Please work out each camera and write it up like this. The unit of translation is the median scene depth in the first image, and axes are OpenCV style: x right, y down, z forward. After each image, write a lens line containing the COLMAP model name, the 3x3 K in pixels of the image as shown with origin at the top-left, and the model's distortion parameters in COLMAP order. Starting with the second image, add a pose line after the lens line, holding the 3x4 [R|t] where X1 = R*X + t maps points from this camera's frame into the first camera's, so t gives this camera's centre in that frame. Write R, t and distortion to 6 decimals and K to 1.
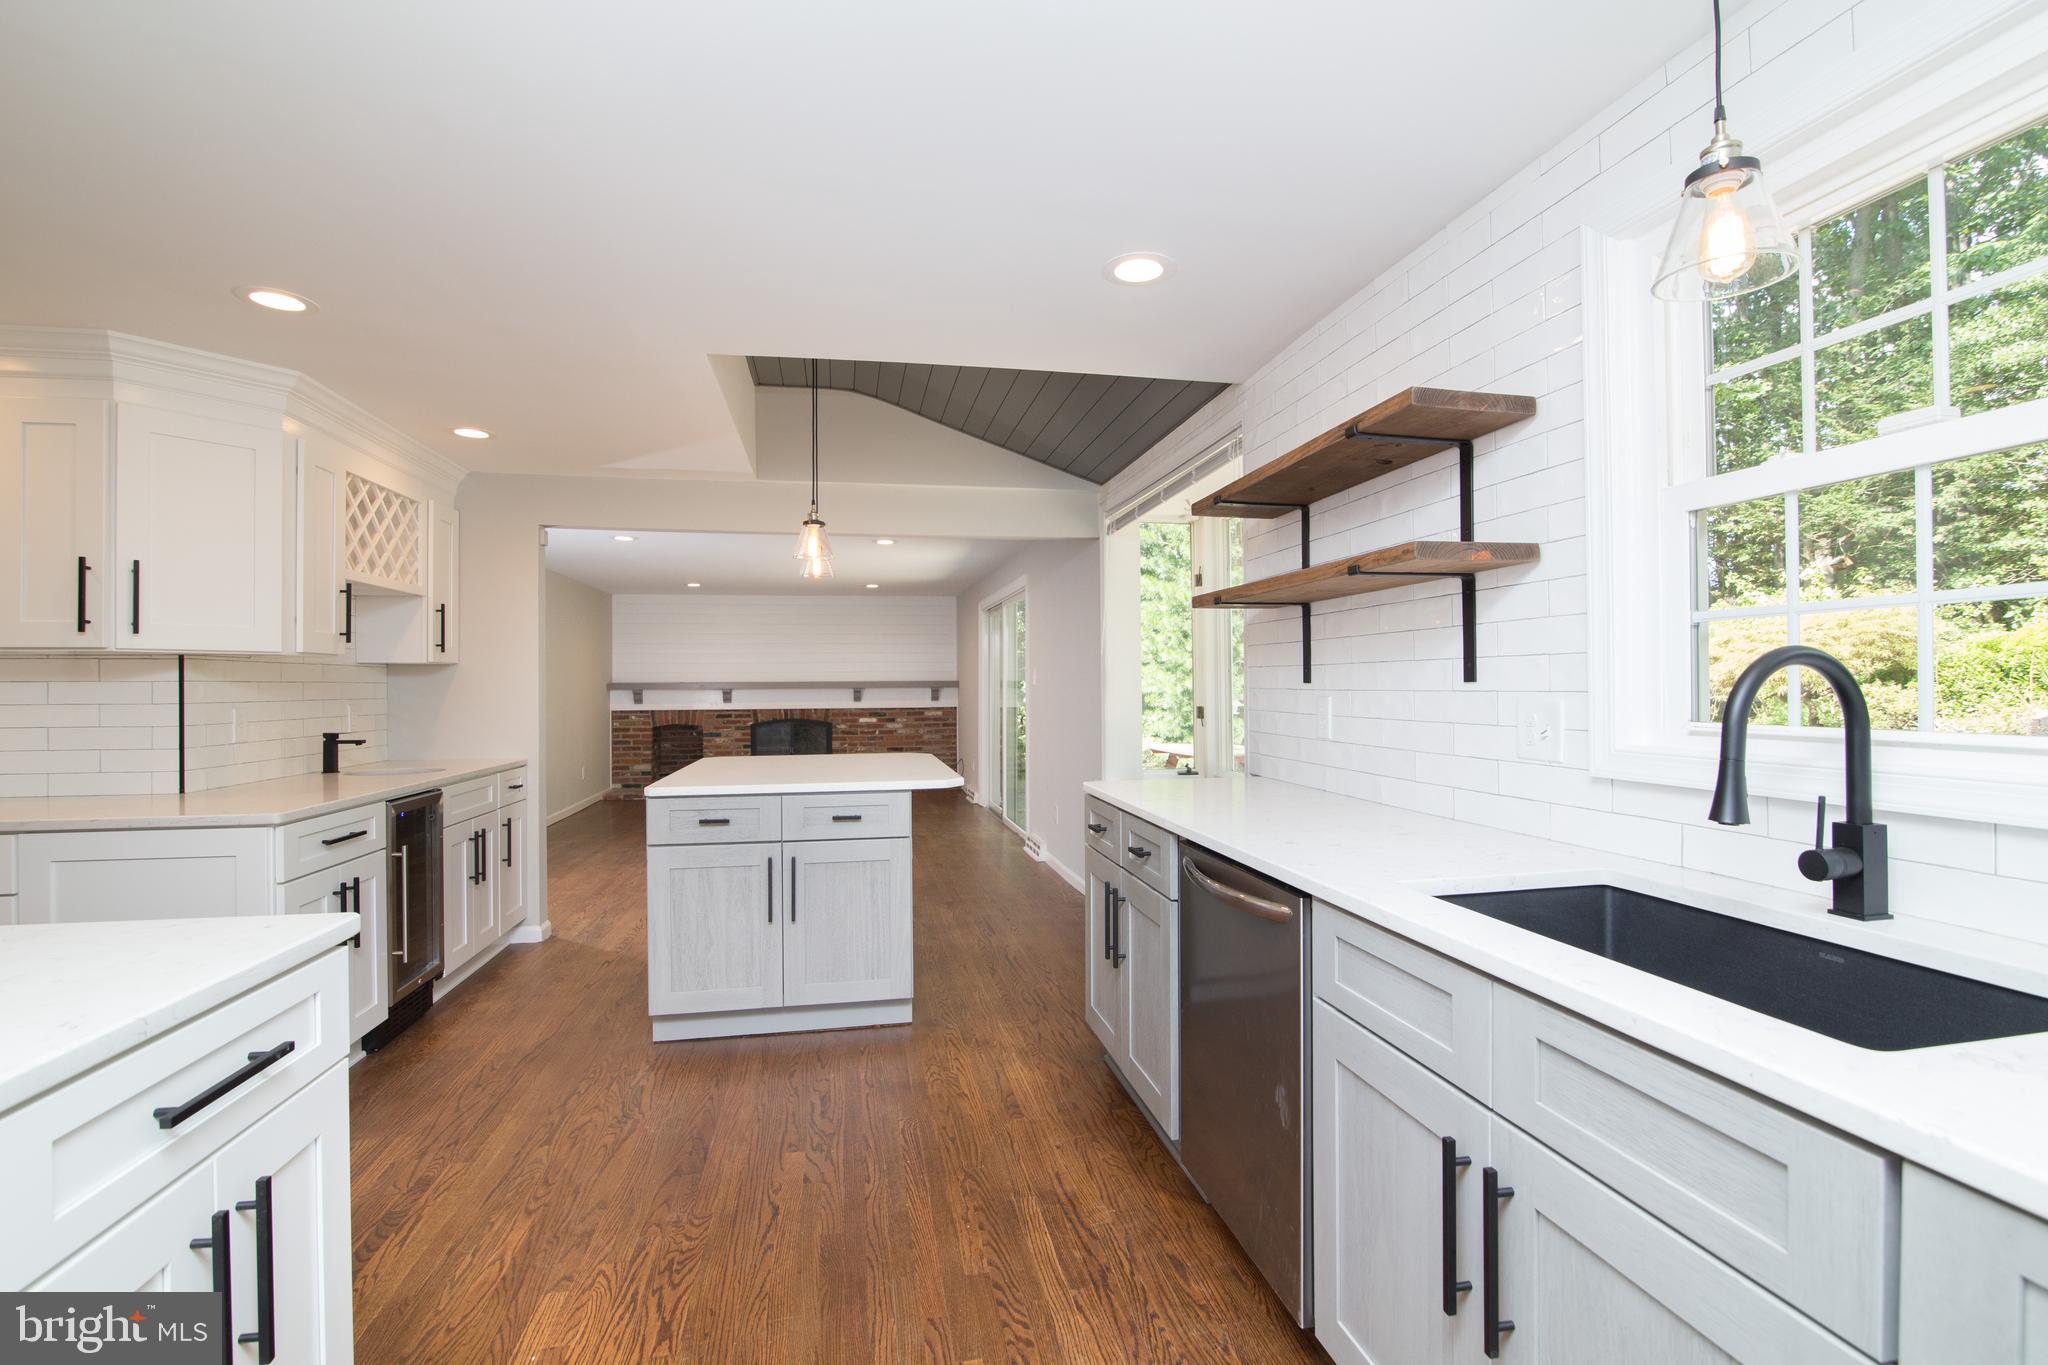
lens RADIAL K [[939.2, 0, 1024.0], [0, 939.2, 682.5], [0, 0, 1]] dist [-0.030759, 0.008571]
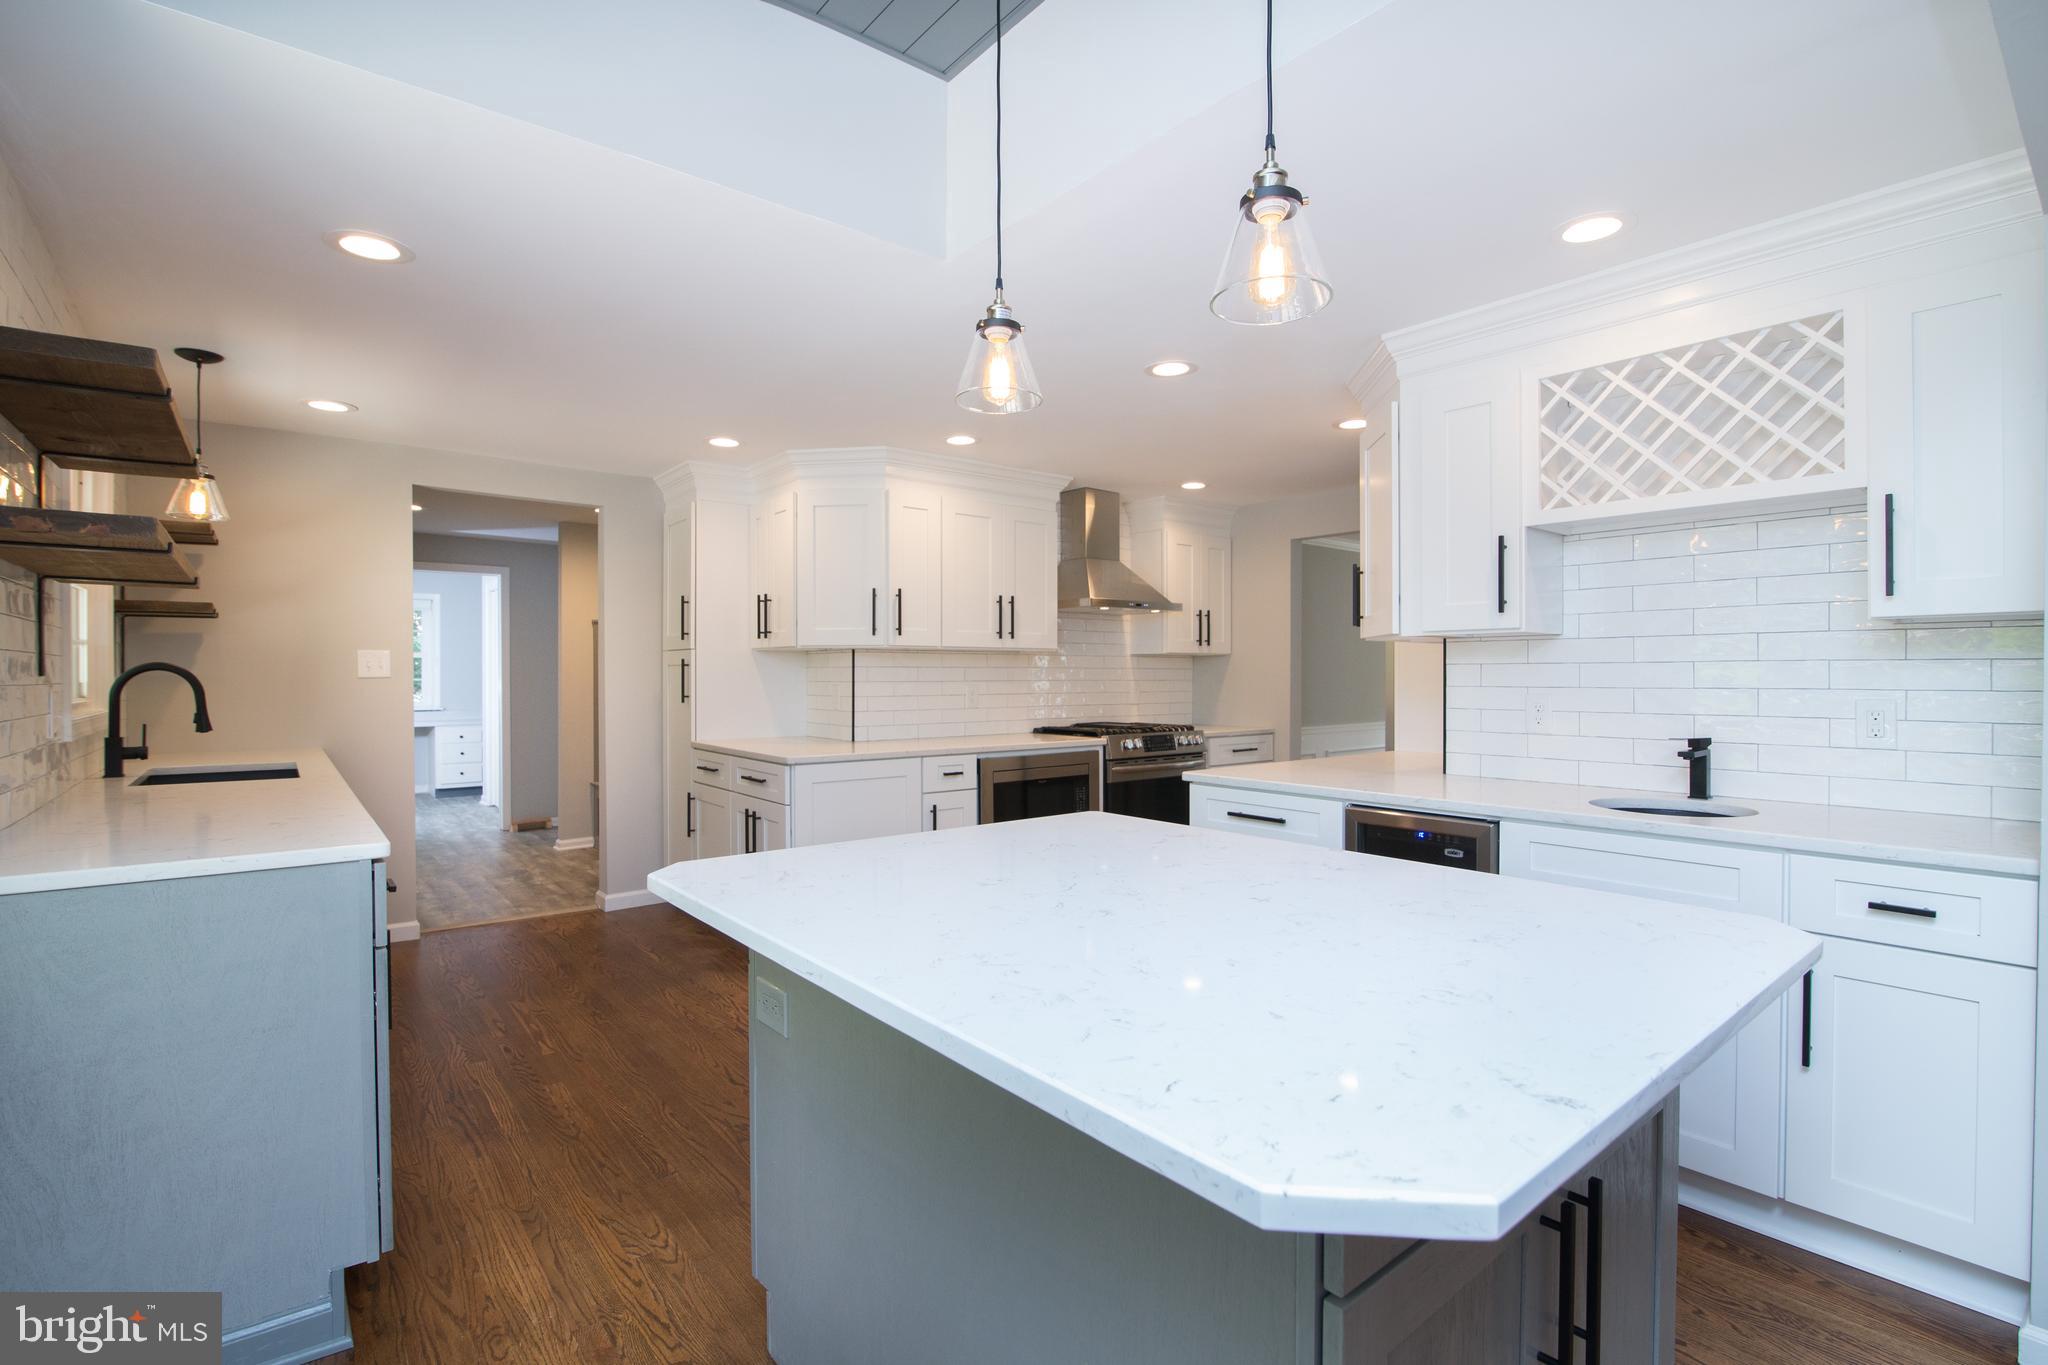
lens RADIAL K [[939.2, 0, 1024.0], [0, 939.2, 682.5], [0, 0, 1]] dist [-0.030759, 0.008571]
pose [[-0.880523, 0.011963, -0.473852, -0.012821], [0.010199, 0.999928, 0.006293, 0.008769], [0.473893, 0.000709, -0.880582, 1.704676]]
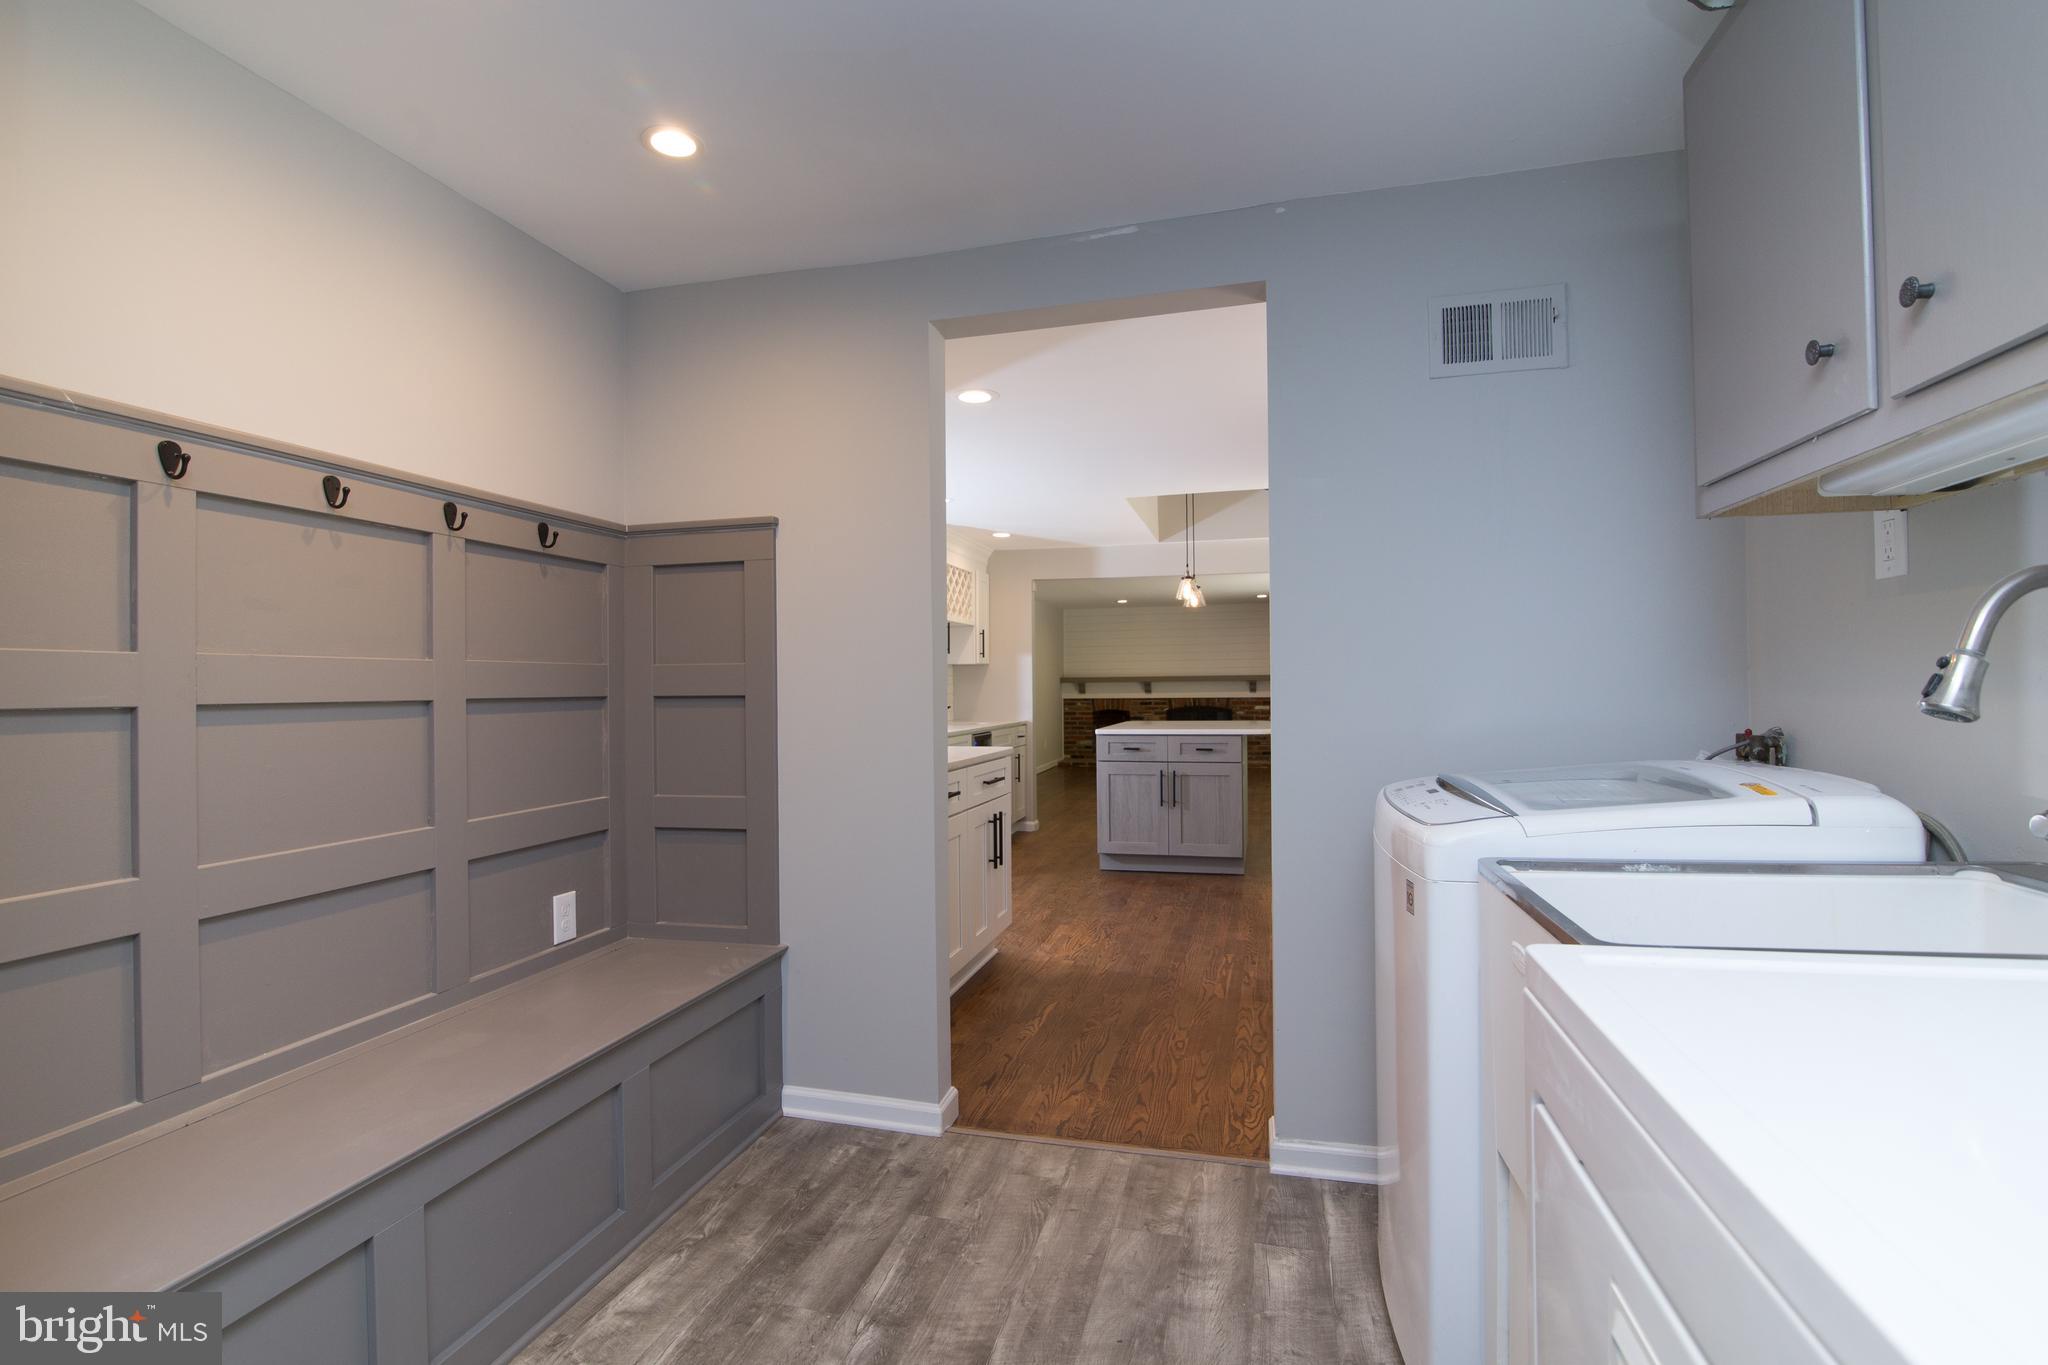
lens RADIAL K [[939.2, 0, 1024.0], [0, 939.2, 682.5], [0, 0, 1]] dist [-0.030759, 0.008571]
pose [[0.902240, -0.004271, -0.431213, 0.285117], [0.005735, 0.999981, 0.002094, 0.015404], [0.431196, -0.004362, 0.902248, -0.782859]]
